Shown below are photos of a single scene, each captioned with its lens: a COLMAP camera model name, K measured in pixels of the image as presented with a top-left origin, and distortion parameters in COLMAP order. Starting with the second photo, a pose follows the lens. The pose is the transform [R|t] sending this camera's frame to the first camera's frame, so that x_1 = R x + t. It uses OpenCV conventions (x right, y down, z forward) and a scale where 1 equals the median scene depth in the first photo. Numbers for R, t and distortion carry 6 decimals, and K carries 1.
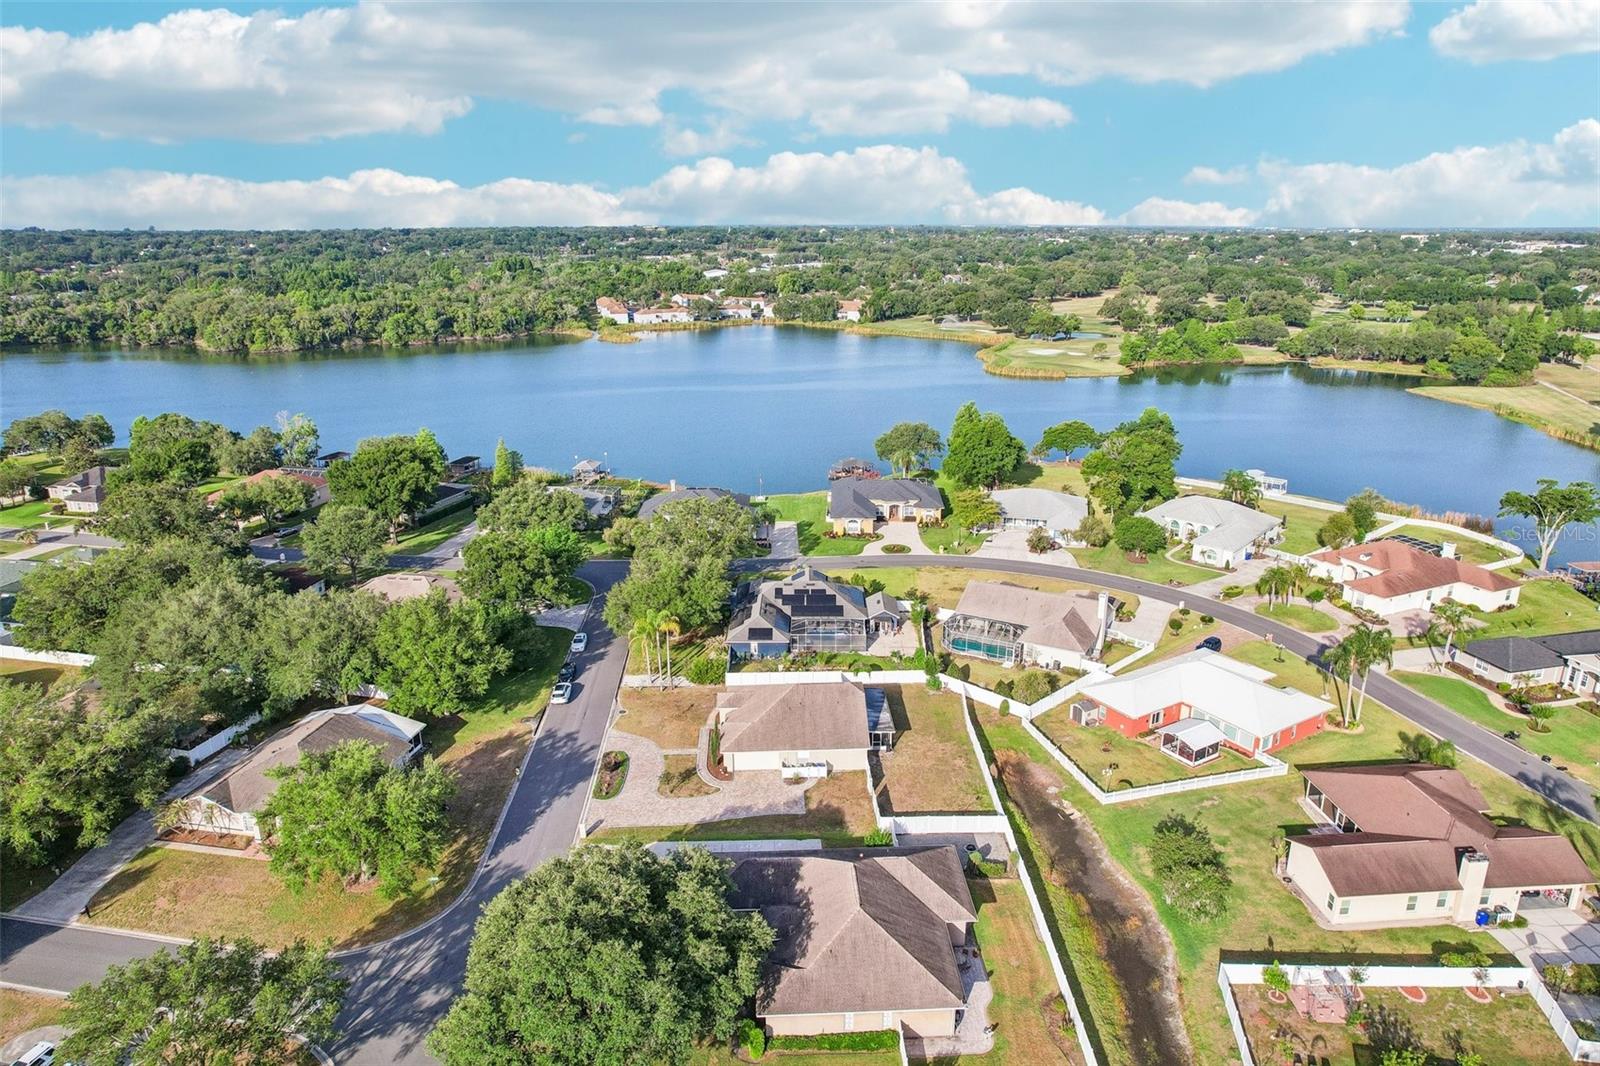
lens RADIAL K [[1020.8, 0, 804.8], [0, 1020.8, 539.5], [0, 0, 1]] dist [-0.078039, 0.070166]
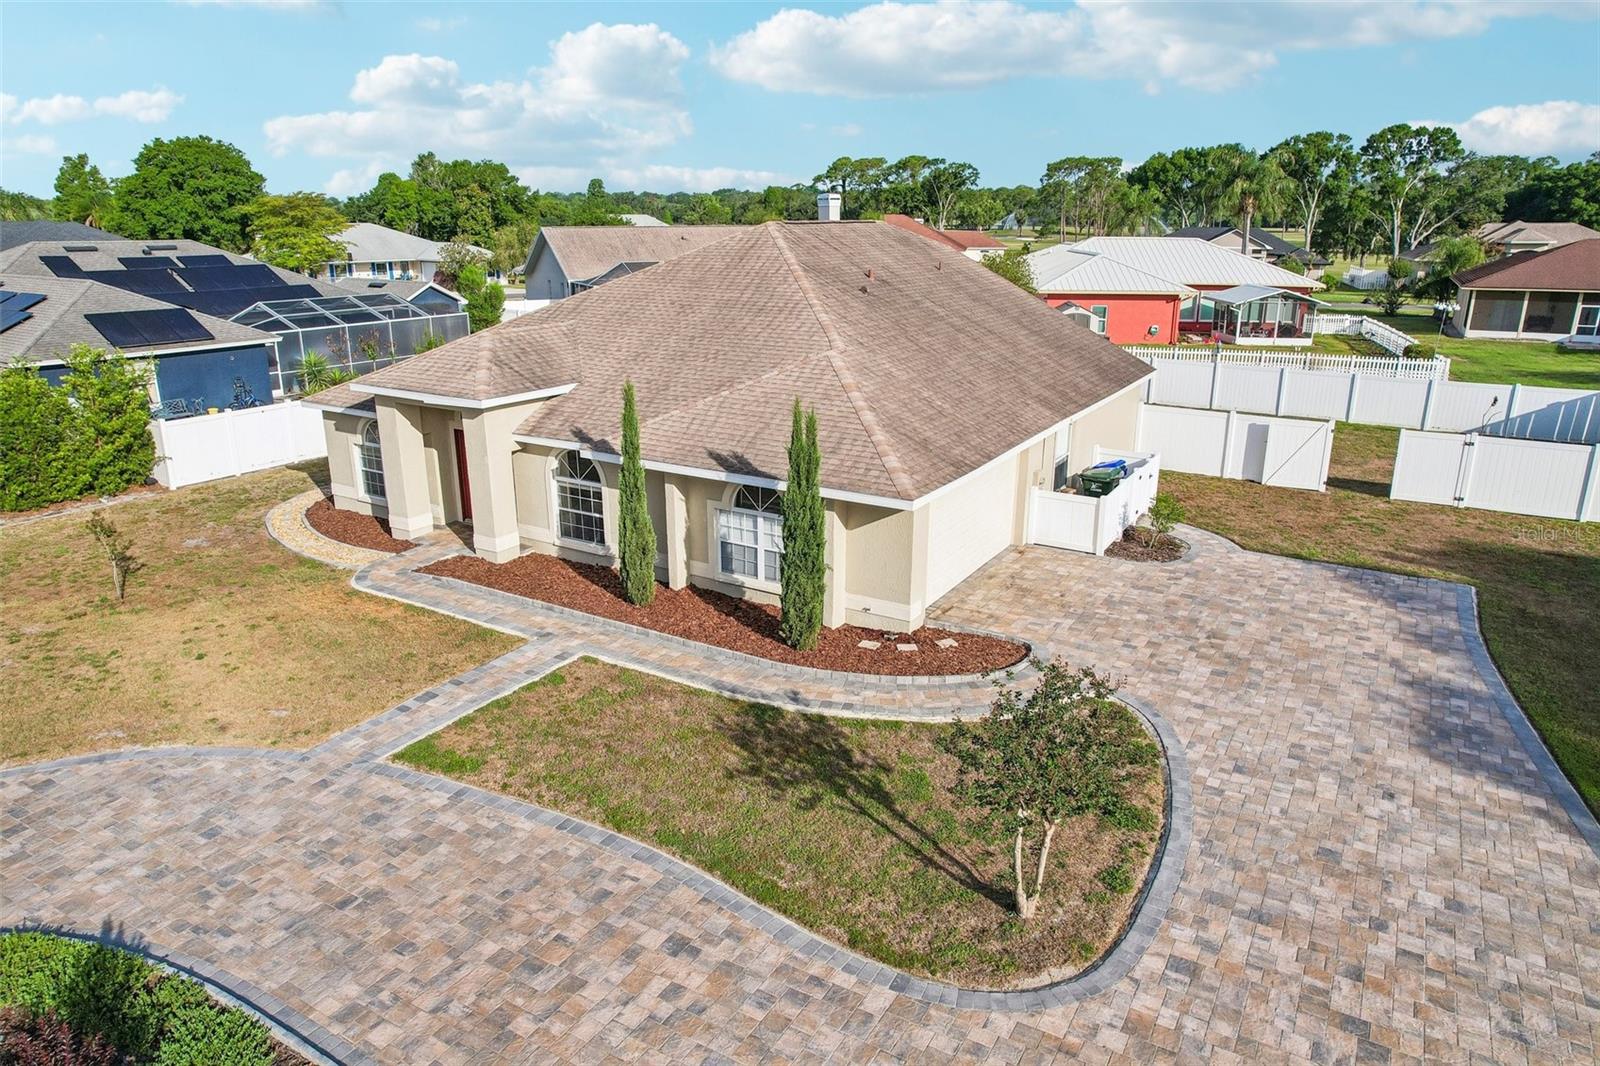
lens RADIAL K [[1026.5, 0, 802.6], [0, 1026.5, 536.2], [0, 0, 1]] dist [-0.079846, 0.072393]
pose [[0.558186, -0.246907, 0.792127, -0.193198], [0.246246, 0.960980, 0.126017, 0.178545], [-0.792333, 0.124717, 0.597206, 0.862090]]
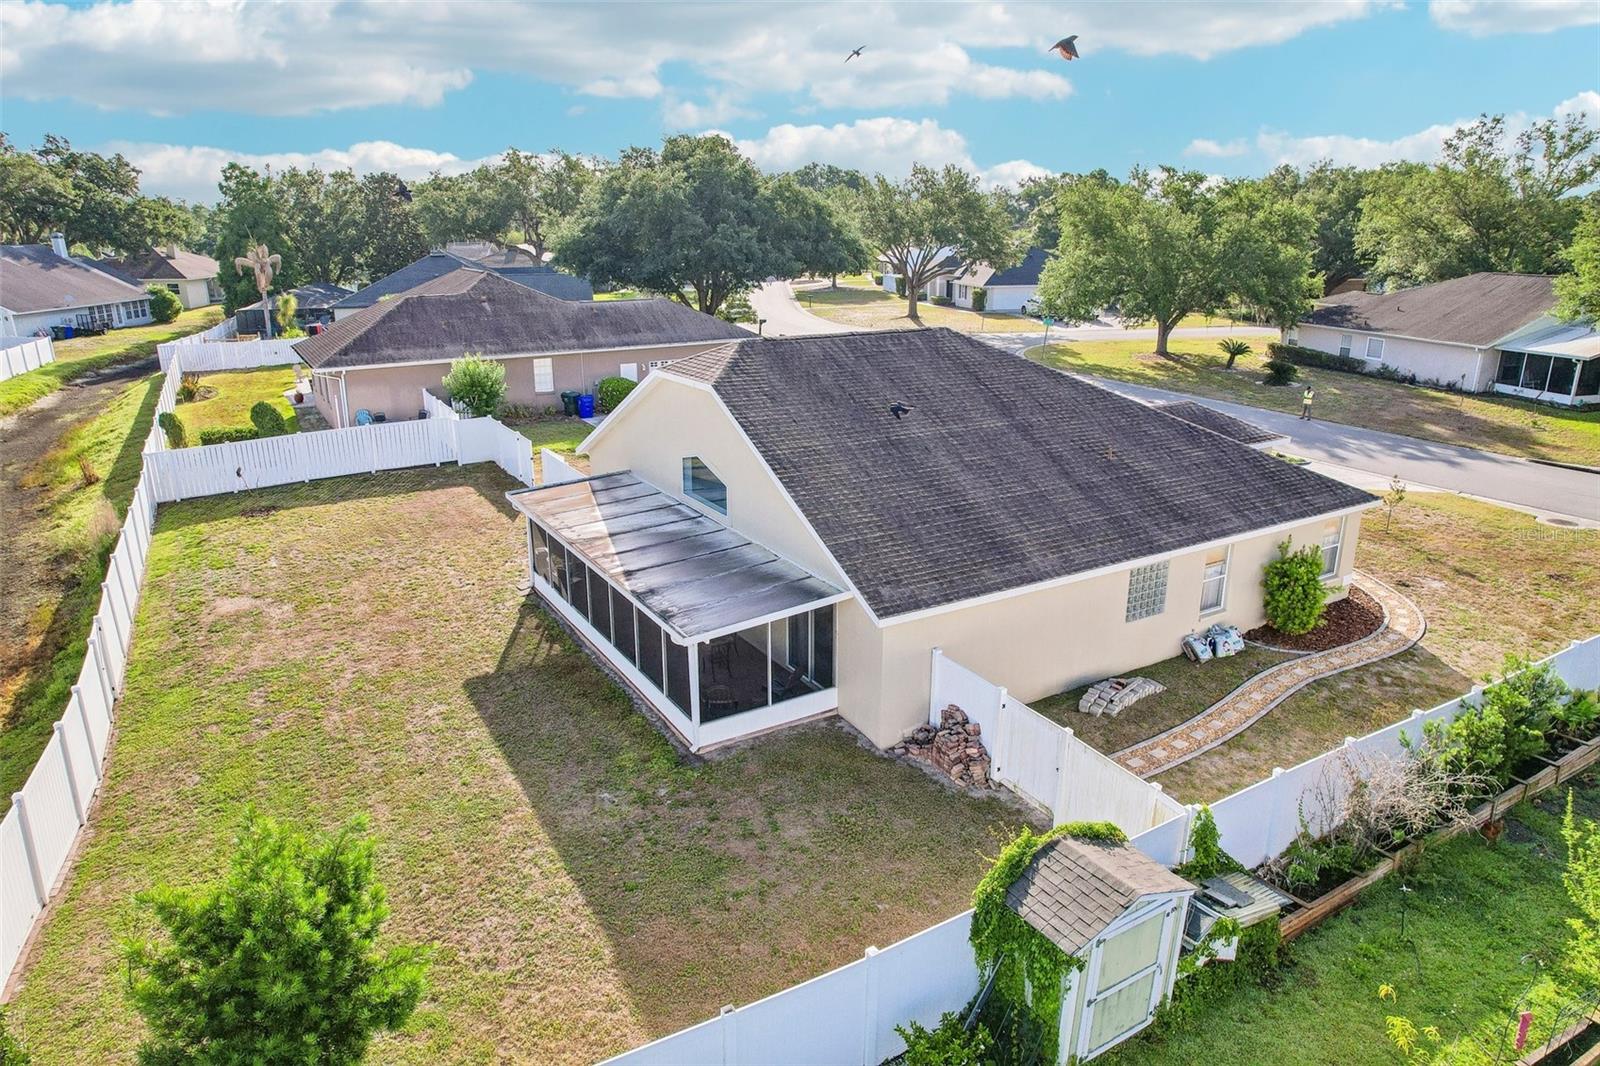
lens RADIAL K [[1020.8, 0, 804.8], [0, 1020.8, 539.5], [0, 0, 1]] dist [-0.078039, 0.070166]
pose [[-0.881273, 0.143964, -0.450146, 0.131189], [-0.140141, 0.830033, 0.539820, 0.059289], [0.451351, 0.538812, -0.711311, 1.165812]]
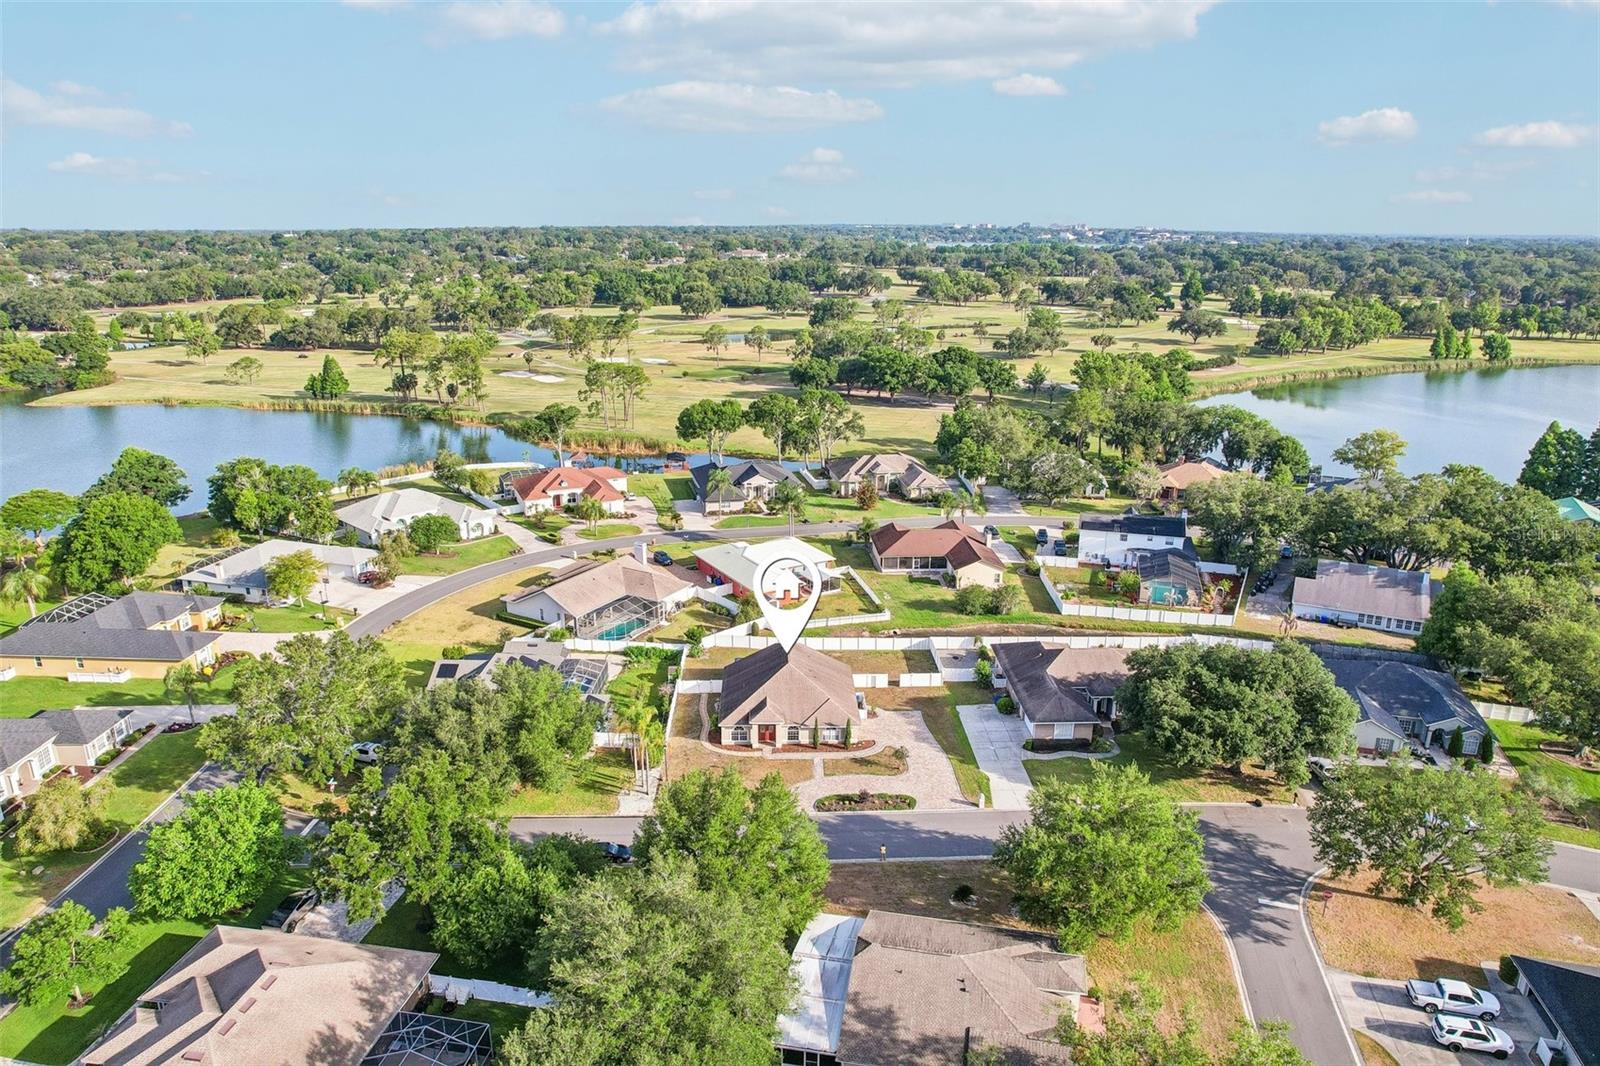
lens RADIAL K [[1020.8, 0, 804.8], [0, 1020.8, 539.5], [0, 0, 1]] dist [-0.078039, 0.070166]
pose [[0.016238, -0.295857, 0.955094, -0.969666], [0.291964, 0.914992, 0.278471, -0.262568], [-0.956291, 0.274331, 0.101237, 0.832473]]
